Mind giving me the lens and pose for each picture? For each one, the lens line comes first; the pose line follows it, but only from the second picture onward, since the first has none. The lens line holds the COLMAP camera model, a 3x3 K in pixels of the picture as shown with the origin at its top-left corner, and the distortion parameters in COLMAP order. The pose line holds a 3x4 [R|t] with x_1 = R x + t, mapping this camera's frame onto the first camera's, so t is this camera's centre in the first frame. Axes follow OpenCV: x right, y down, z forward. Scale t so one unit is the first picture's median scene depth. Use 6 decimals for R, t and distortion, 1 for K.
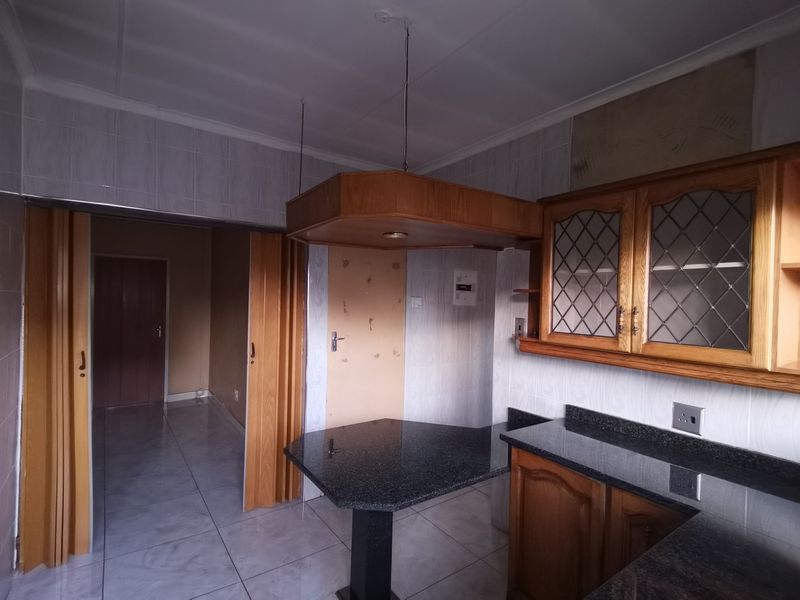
lens RADIAL K [[393.1, 0, 401.7], [0, 393.1, 301.2], [0, 0, 1]] dist [0.035279, -0.019228]
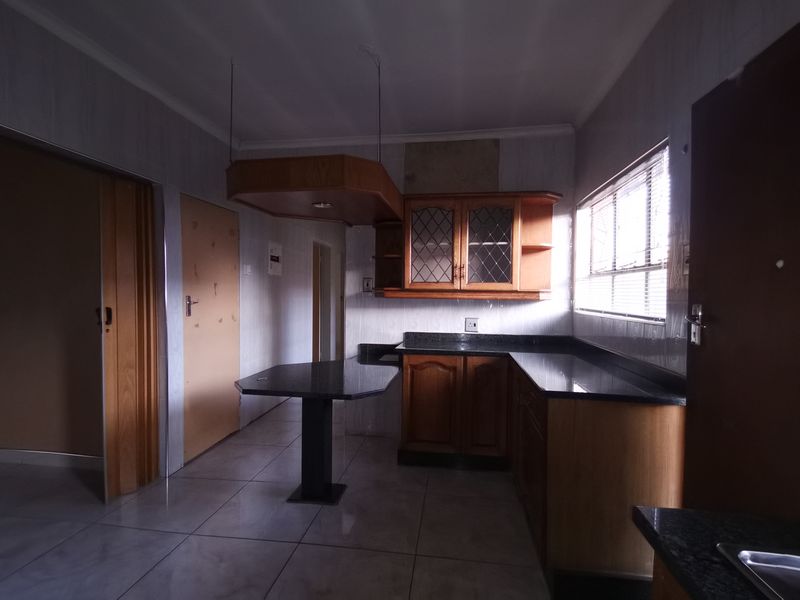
lens RADIAL K [[393.1, 0, 401.7], [0, 393.1, 301.2], [0, 0, 1]] dist [0.035279, -0.019228]
pose [[0.698356, -0.034010, 0.714942, -0.789871], [0.012125, 0.999289, 0.035693, 0.100669], [-0.715648, -0.016258, 0.698272, -0.063505]]
